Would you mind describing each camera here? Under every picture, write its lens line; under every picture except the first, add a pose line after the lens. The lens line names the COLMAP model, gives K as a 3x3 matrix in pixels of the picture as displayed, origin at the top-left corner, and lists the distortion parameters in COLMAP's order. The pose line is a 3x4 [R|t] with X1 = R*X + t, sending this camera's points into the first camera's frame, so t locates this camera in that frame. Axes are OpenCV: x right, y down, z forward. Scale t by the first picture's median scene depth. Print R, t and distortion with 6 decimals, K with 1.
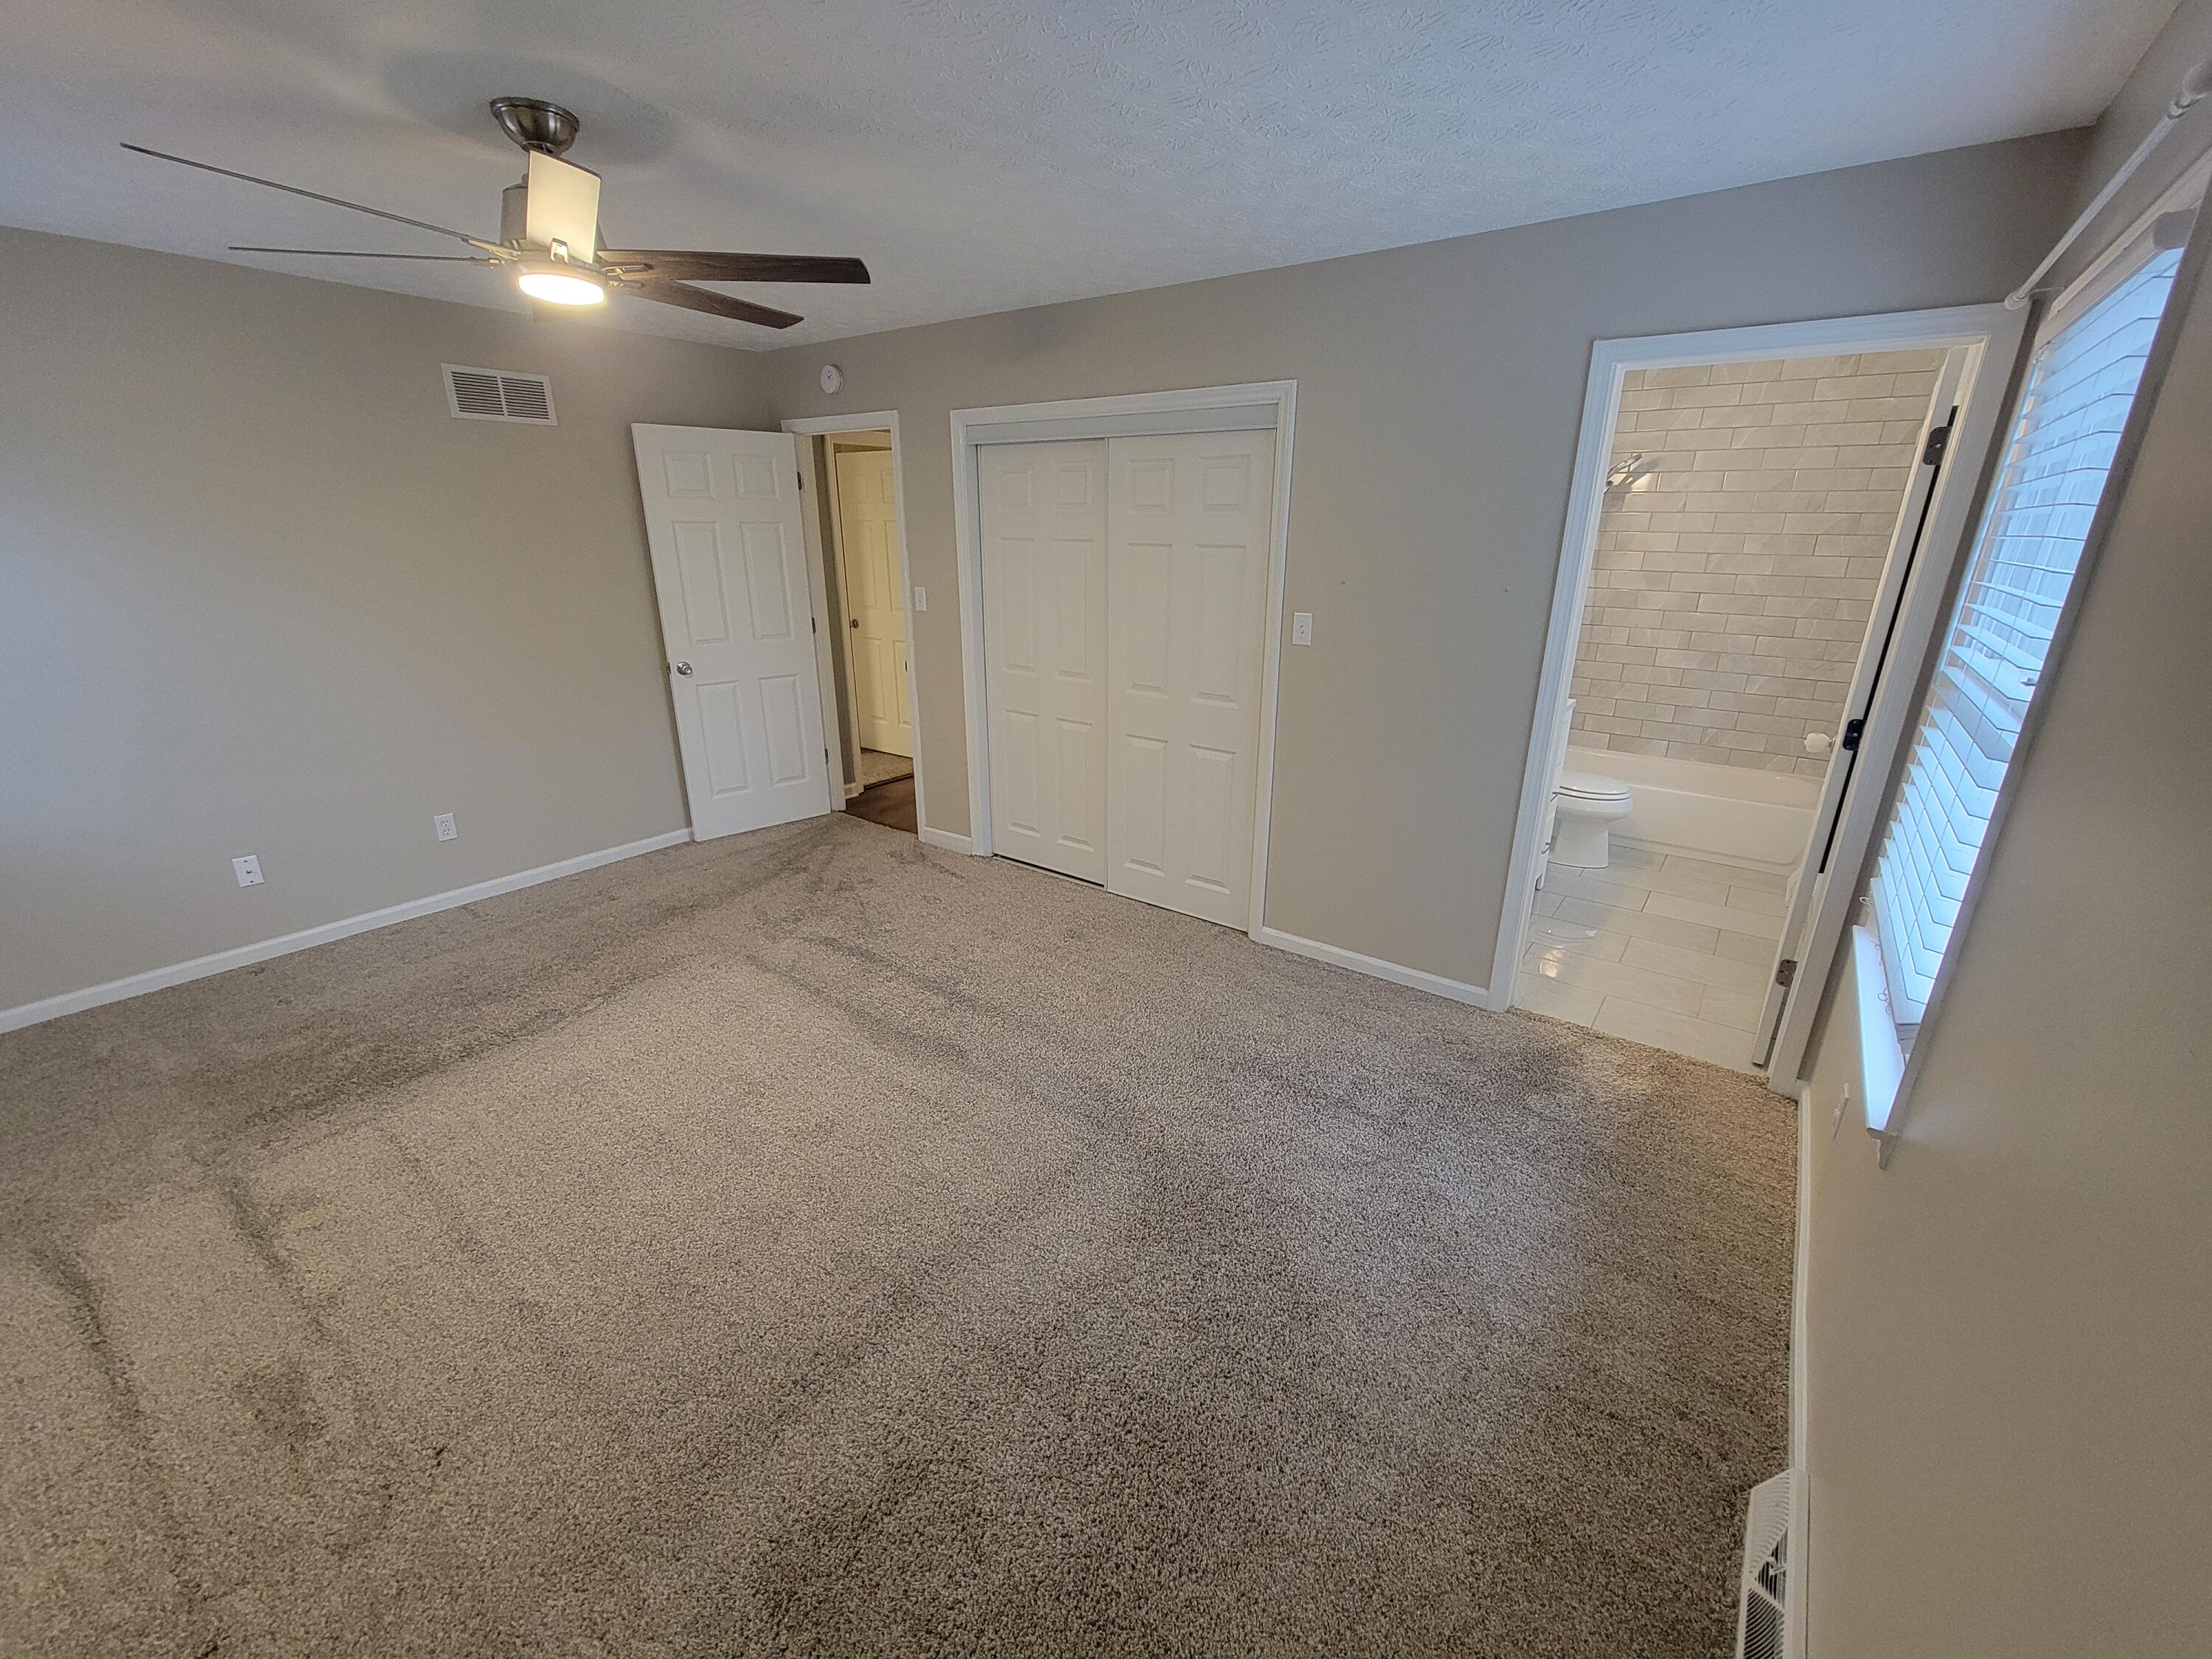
lens RADIAL K [[901.3, 0, 1107.6], [0, 901.3, 831.3], [0, 0, 1]] dist [-0.002180, 0.001065]
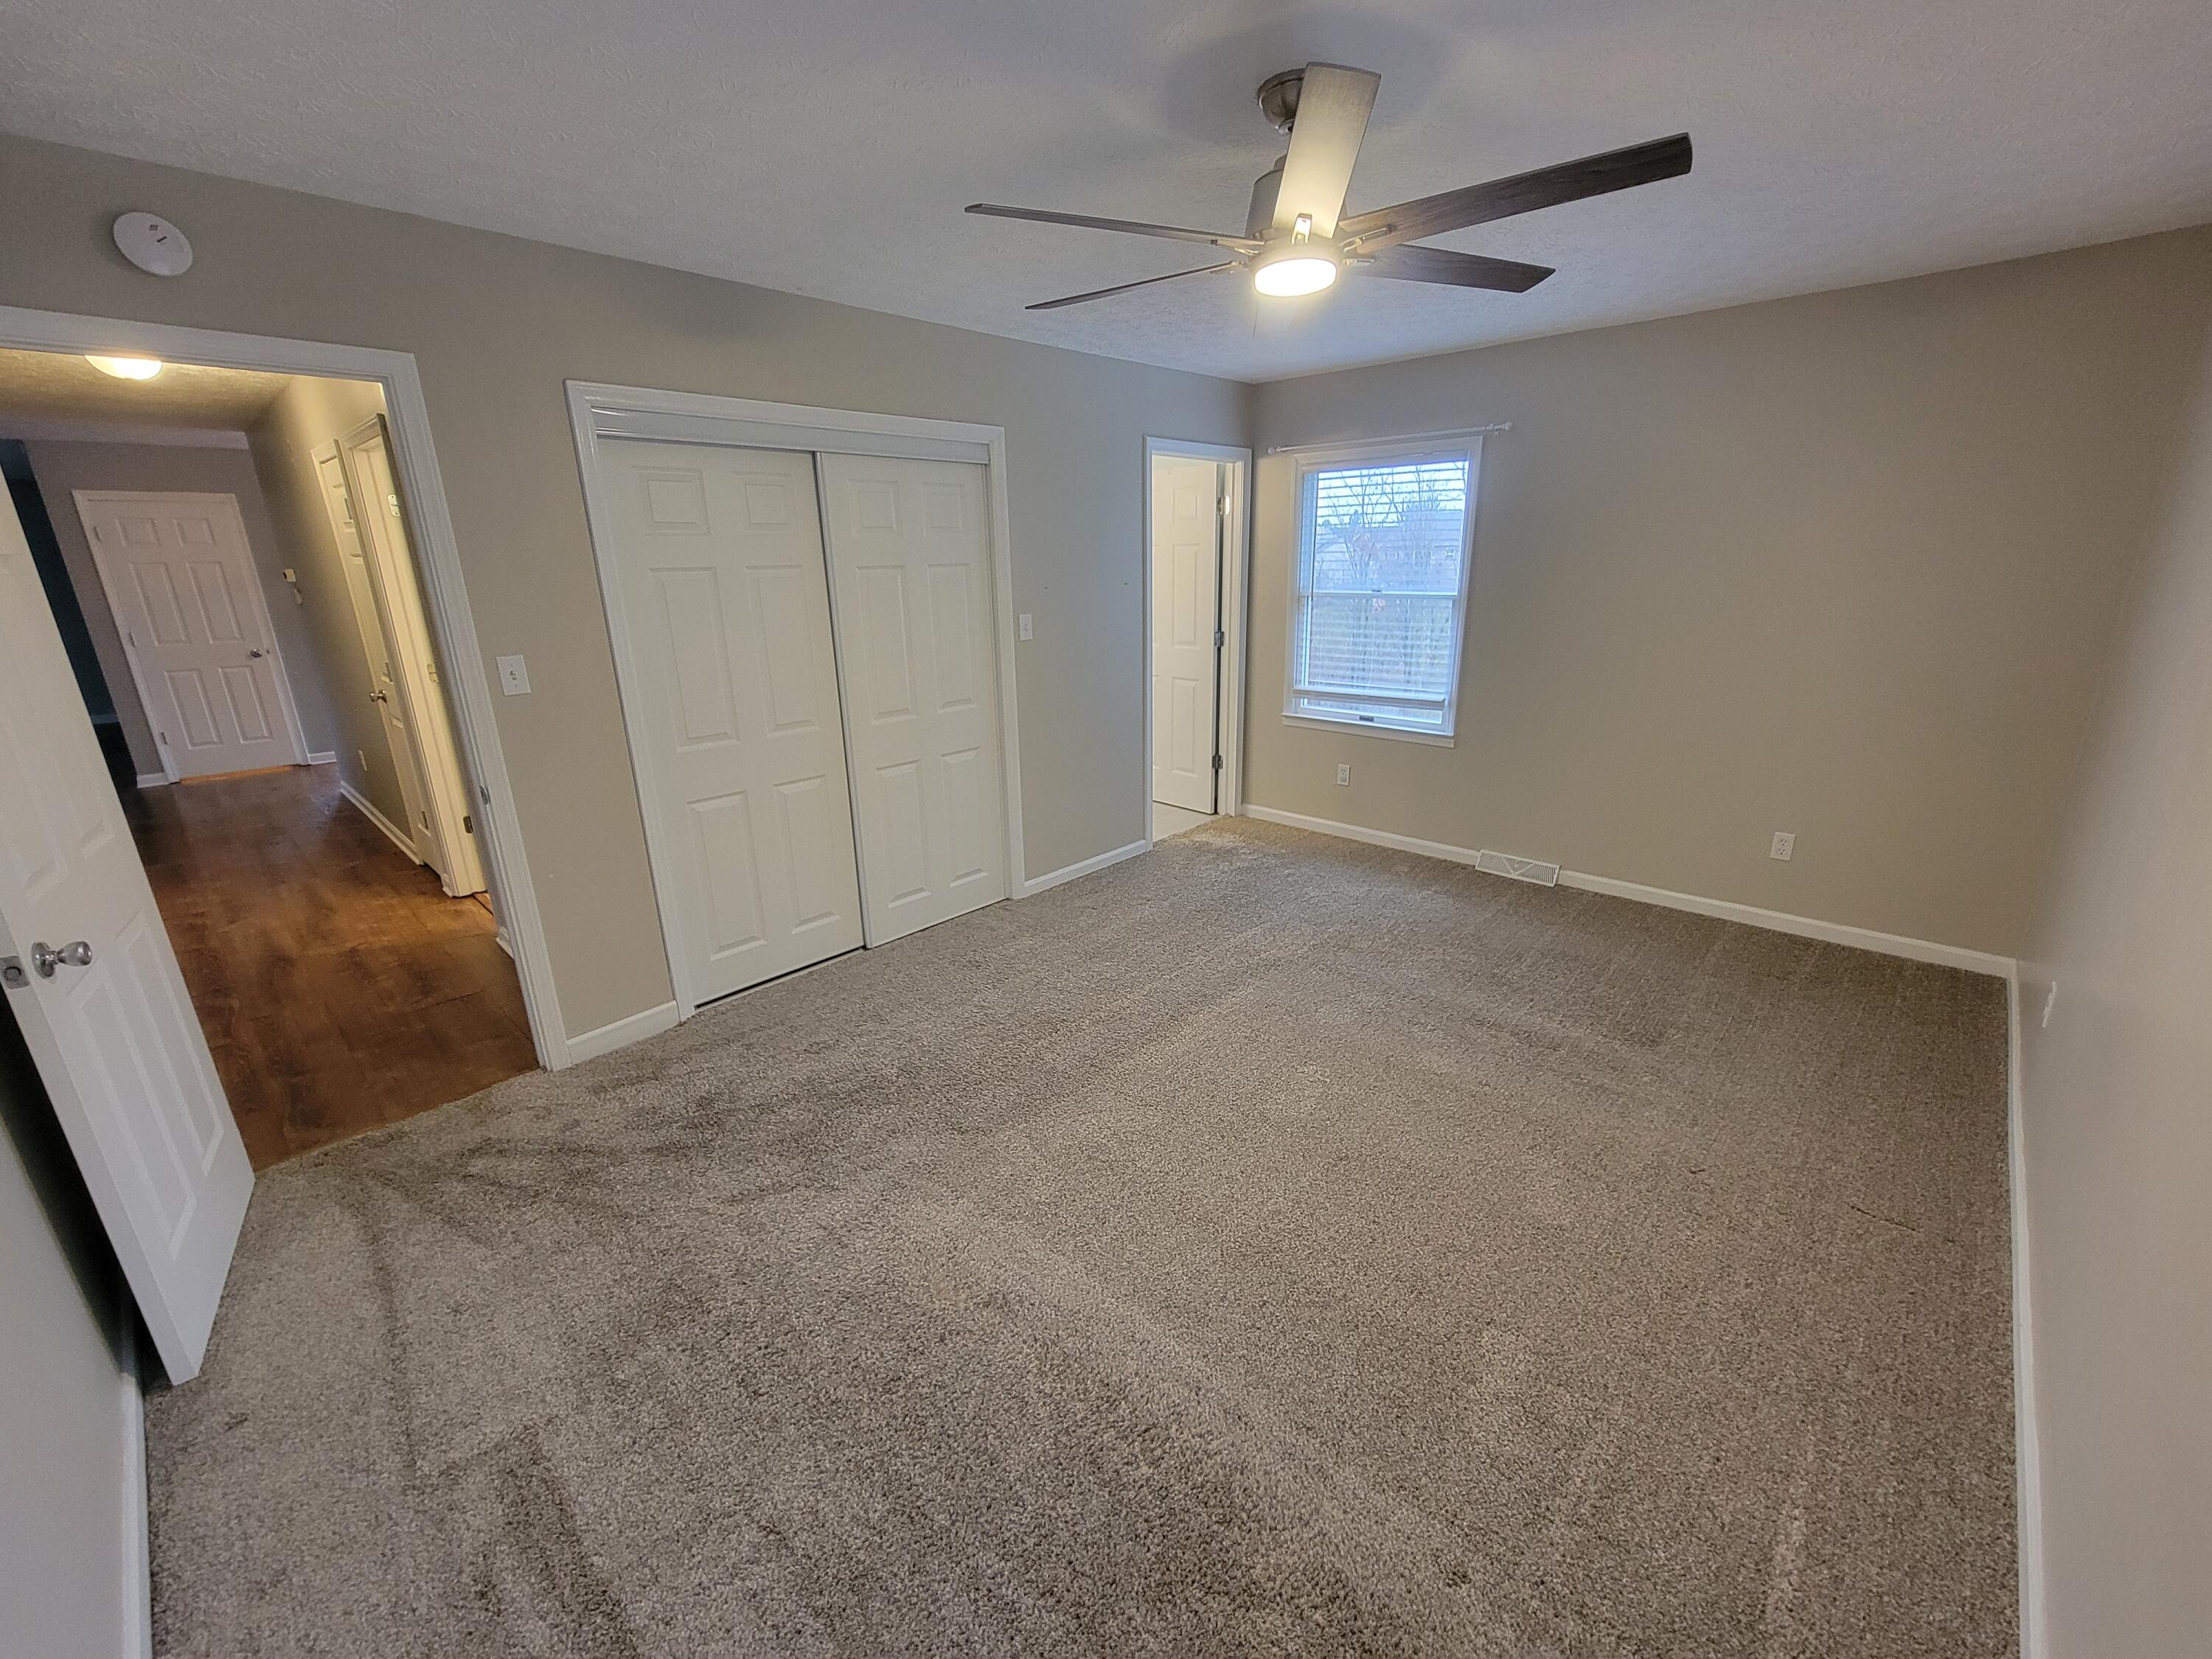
lens RADIAL K [[901.3, 0, 1106.4], [0, 901.3, 832.2], [0, 0, 1]] dist [-0.002180, 0.001065]
pose [[0.118508, -0.304828, 0.945006, -0.910603], [0.339725, 0.906724, 0.249876, -0.212681], [-0.933029, 0.291430, 0.211011, 0.631849]]
